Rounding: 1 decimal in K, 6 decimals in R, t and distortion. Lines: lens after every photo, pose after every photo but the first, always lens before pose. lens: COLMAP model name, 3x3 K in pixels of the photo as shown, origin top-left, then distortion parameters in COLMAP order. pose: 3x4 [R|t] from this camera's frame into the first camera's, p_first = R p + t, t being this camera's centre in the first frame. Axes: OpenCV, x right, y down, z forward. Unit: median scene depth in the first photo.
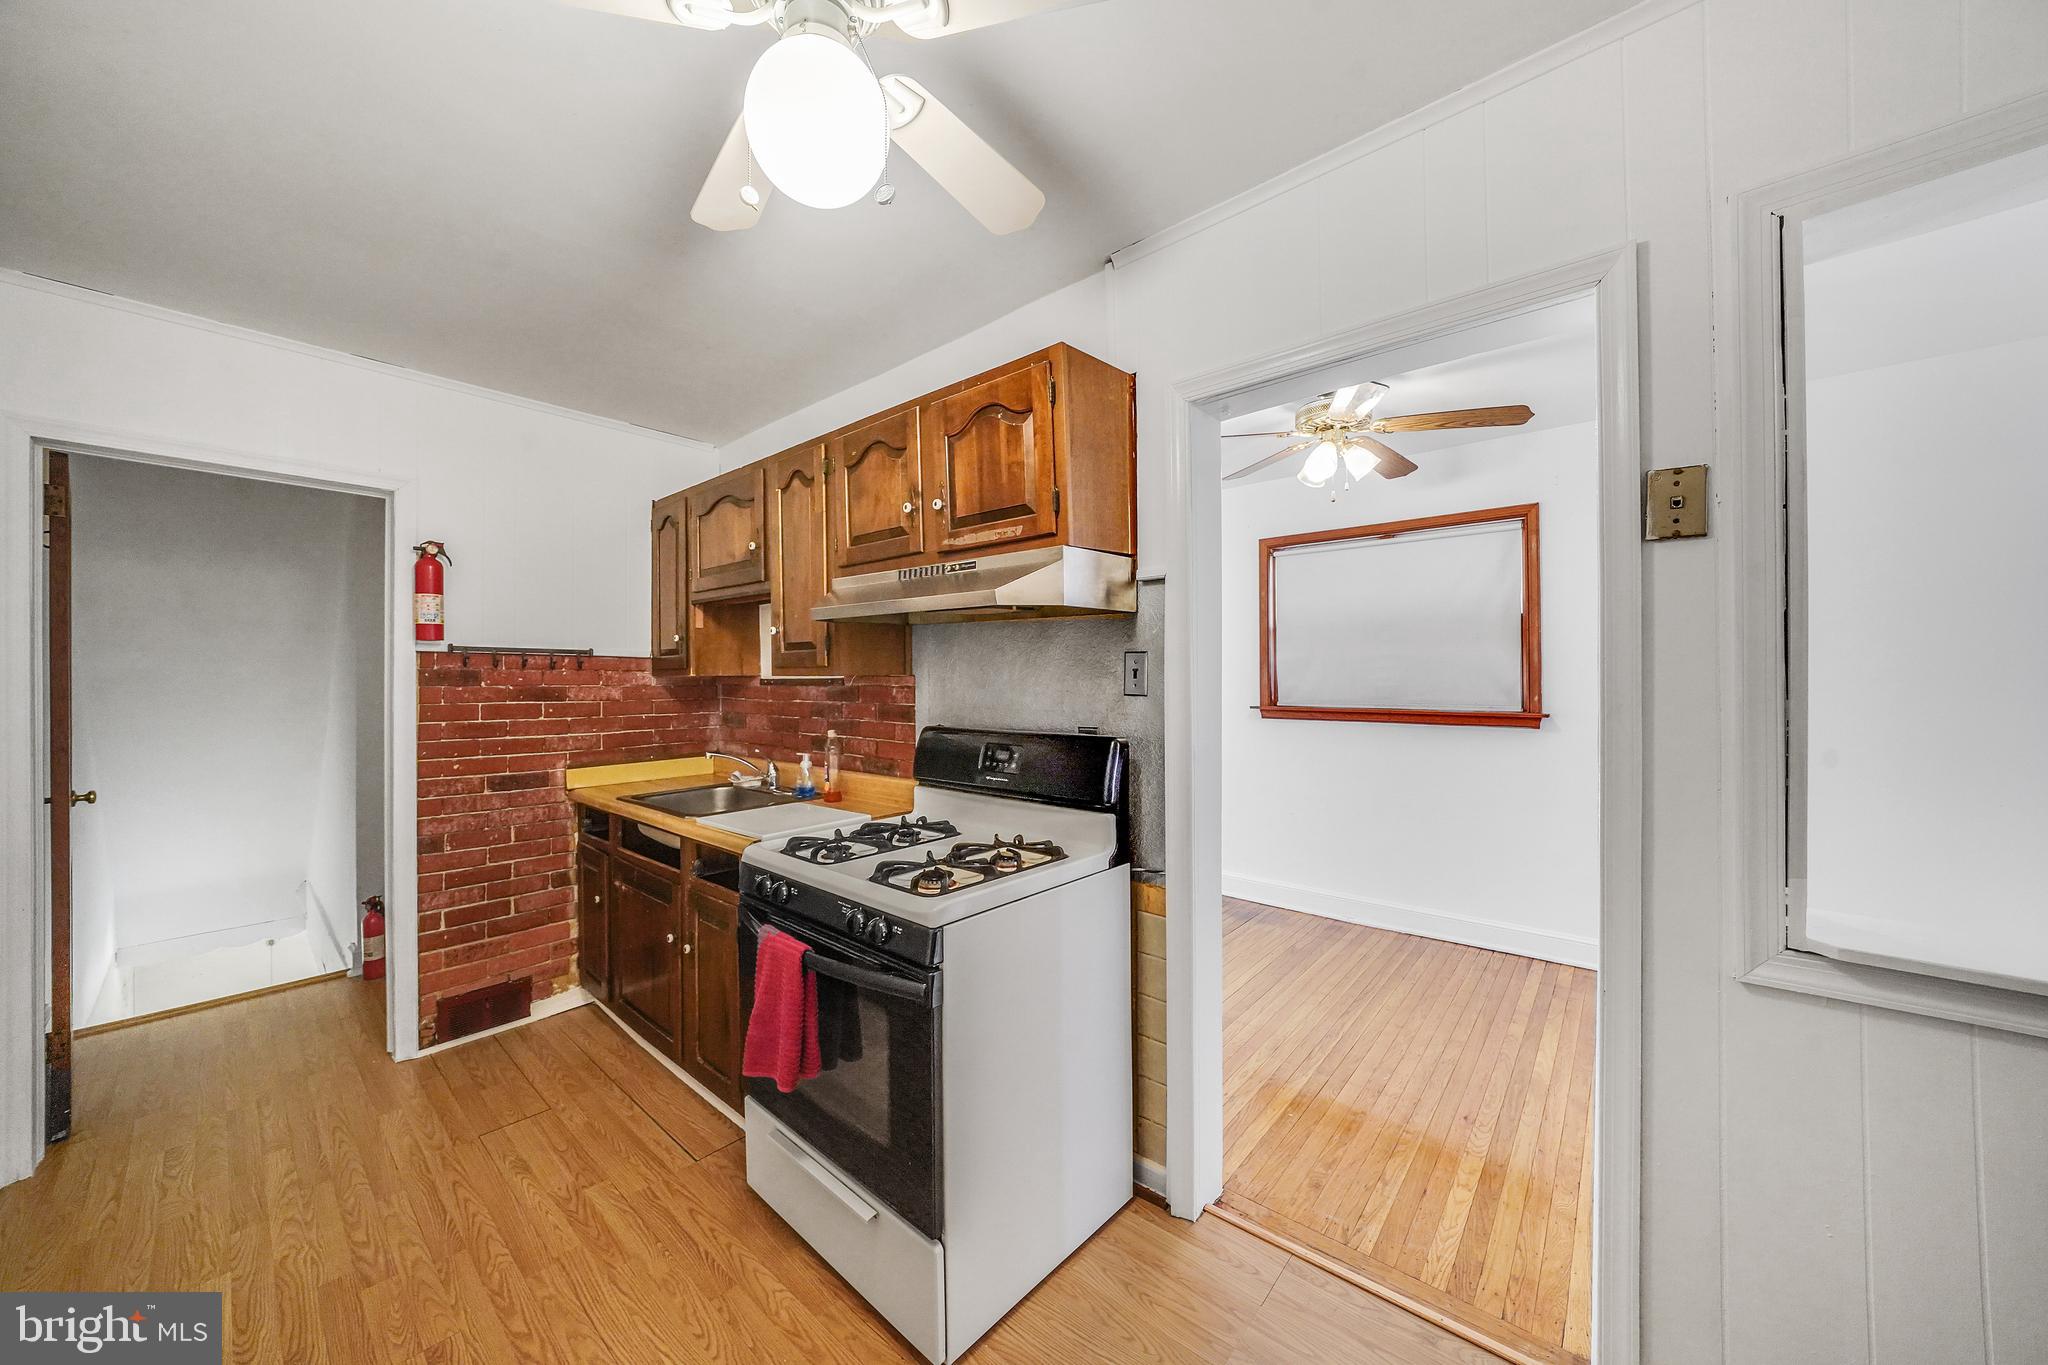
lens RADIAL K [[714.2, 0, 1013.8], [0, 714.2, 680.1], [0, 0, 1]] dist [-0.020828, 0.000180]
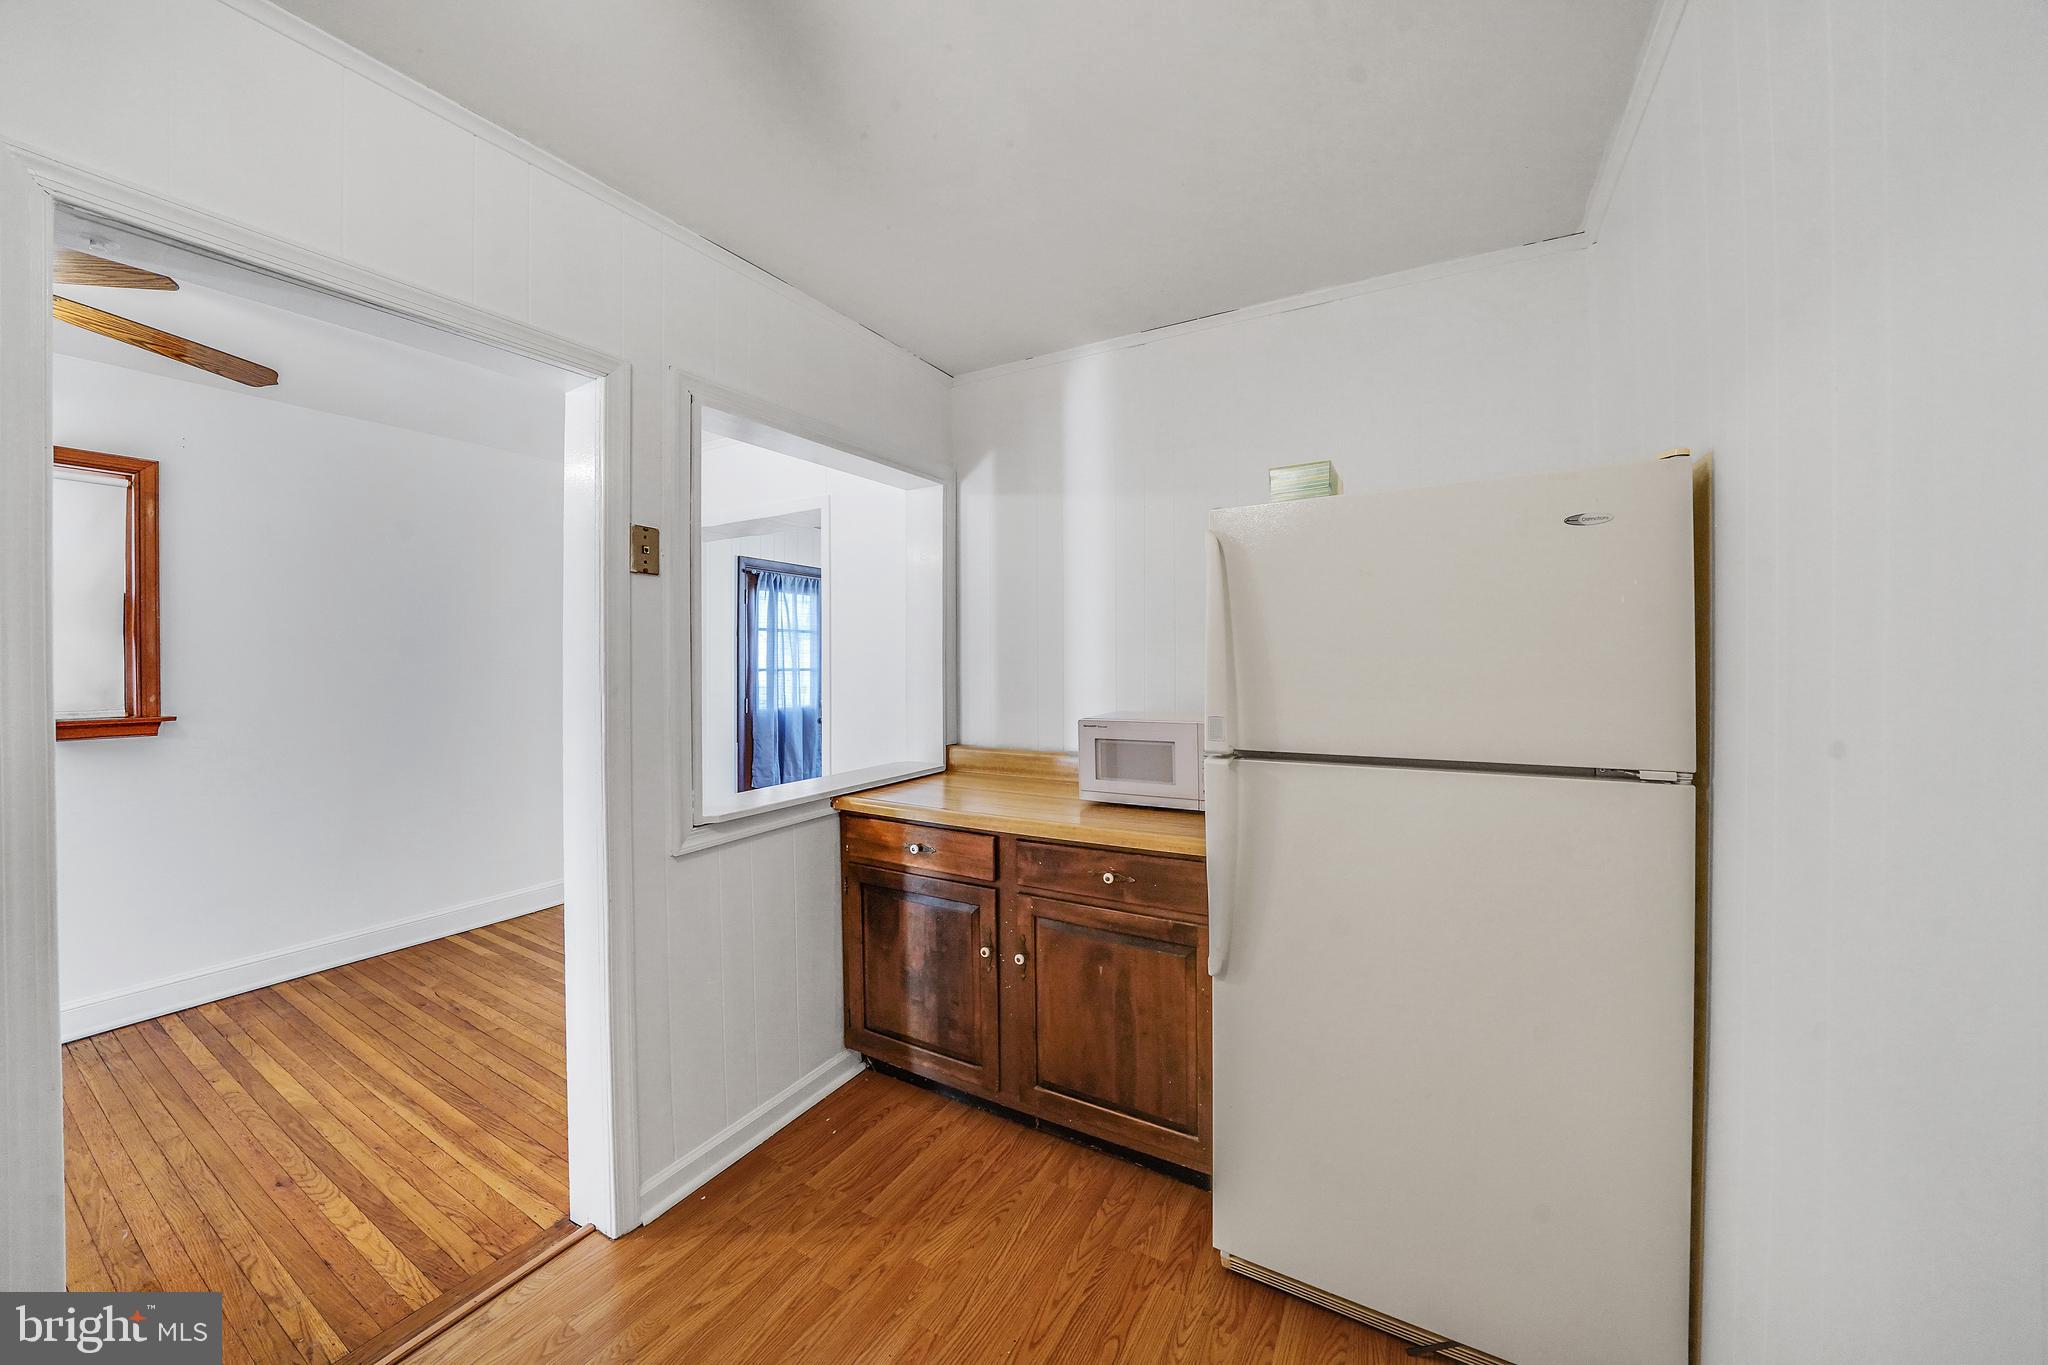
lens RADIAL K [[714.2, 0, 995.2], [0, 714.2, 655.3], [0, 0, 1]] dist [-0.020828, 0.000180]
pose [[-0.171822, 0.013962, 0.985029, -0.411327], [0.015701, 0.999811, -0.011433, 0.000786], [-0.985003, 0.013501, -0.172009, 0.326344]]
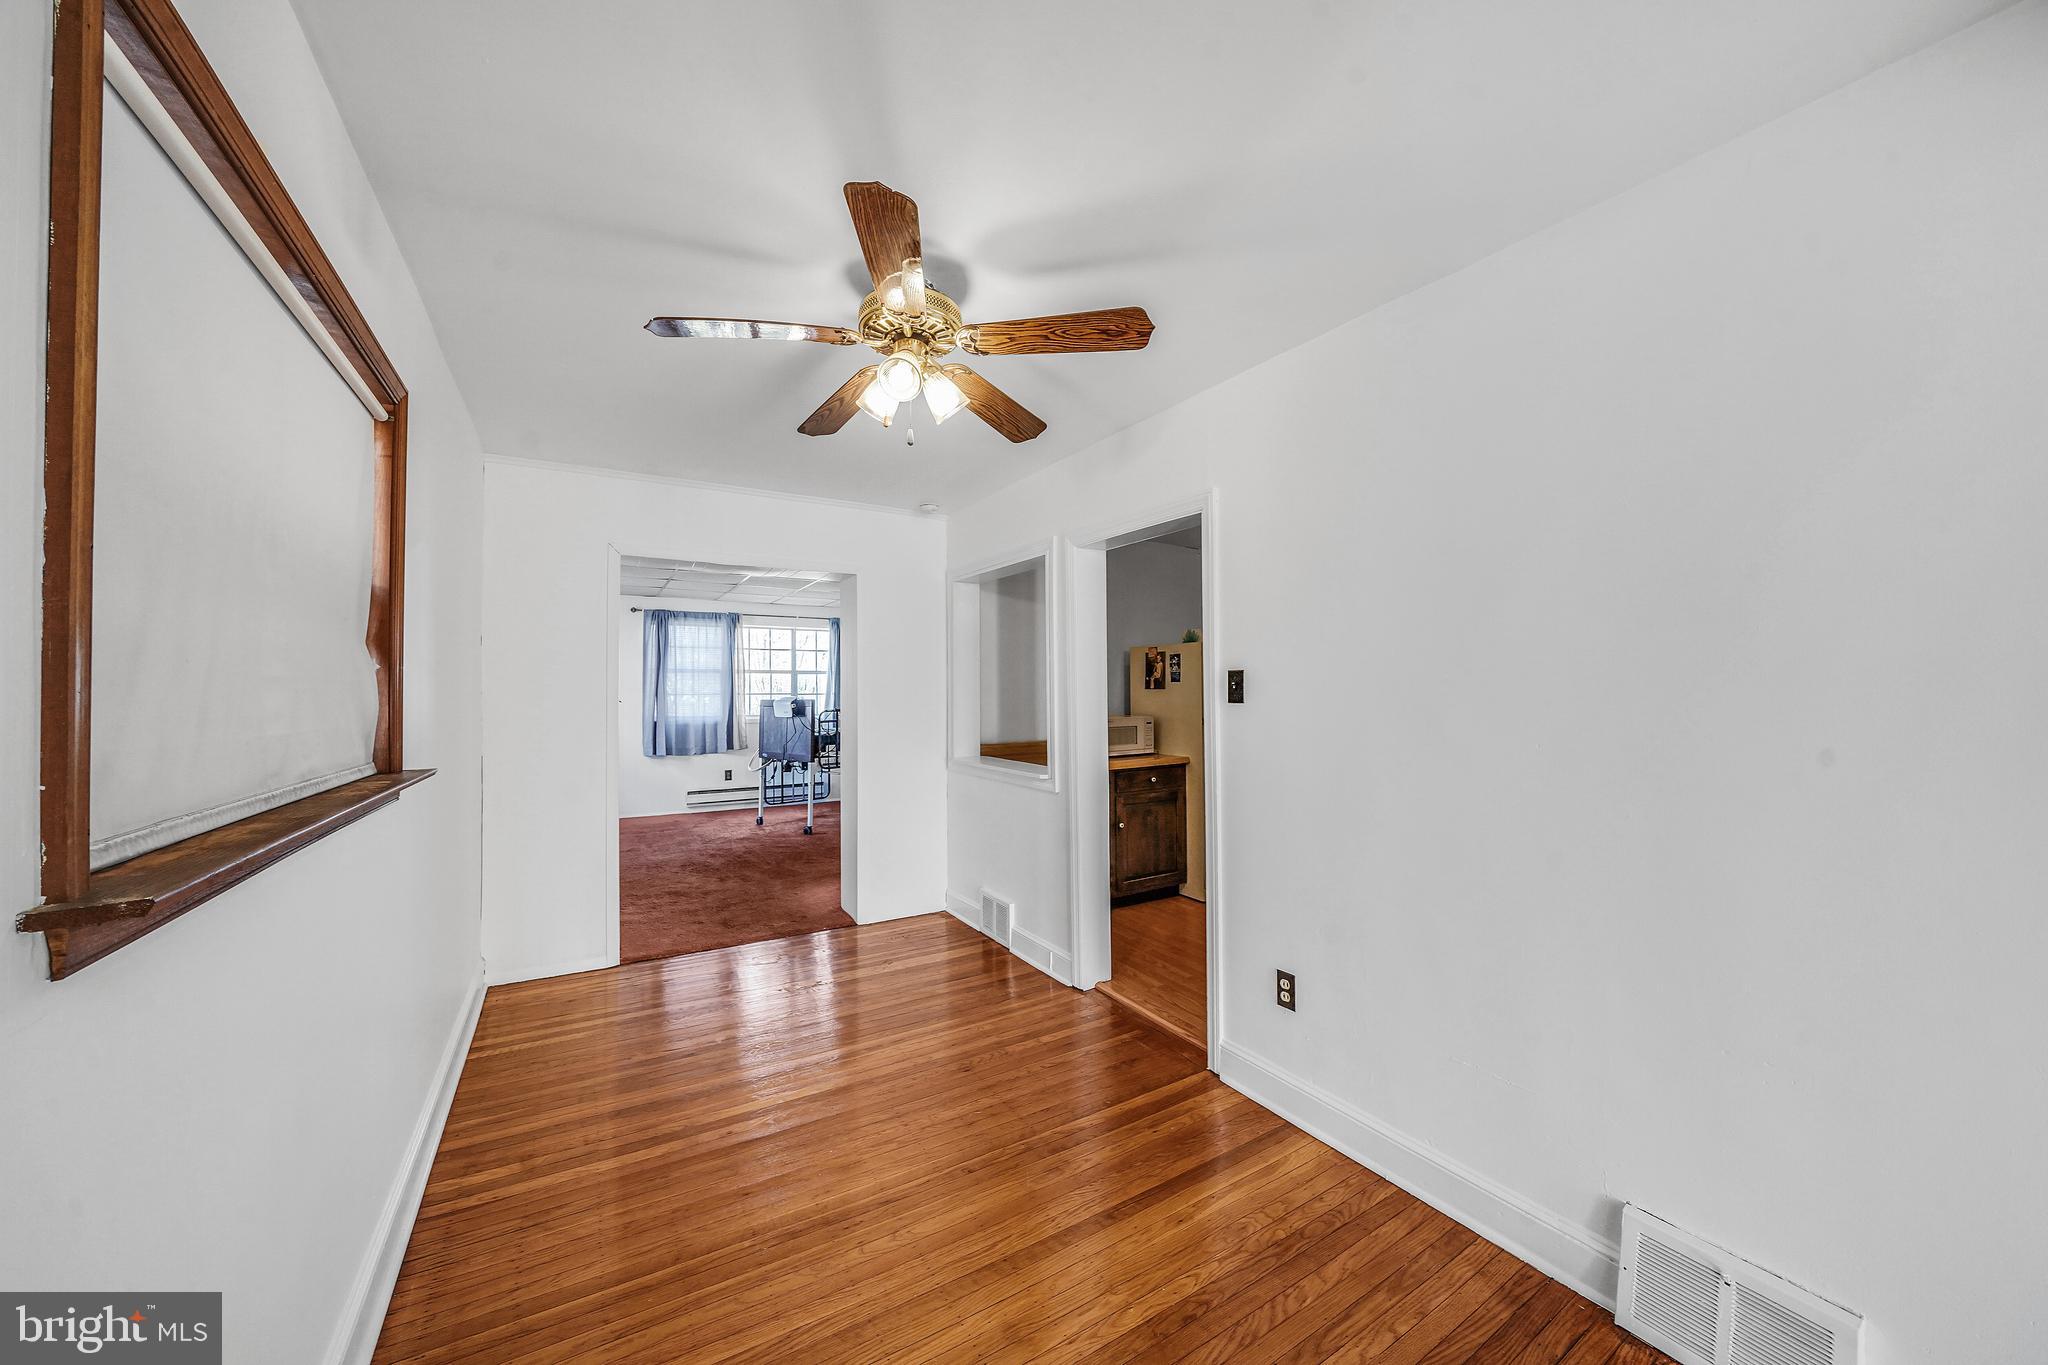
lens RADIAL K [[714.2, 0, 1029.9], [0, 714.2, 688.0], [0, 0, 1]] dist [-0.020828, 0.000180]
pose [[-0.952872, 0.017643, 0.302859, 0.219489], [0.016539, 0.999844, -0.006210, -0.001065], [-0.302921, -0.000908, -0.953015, 2.510283]]
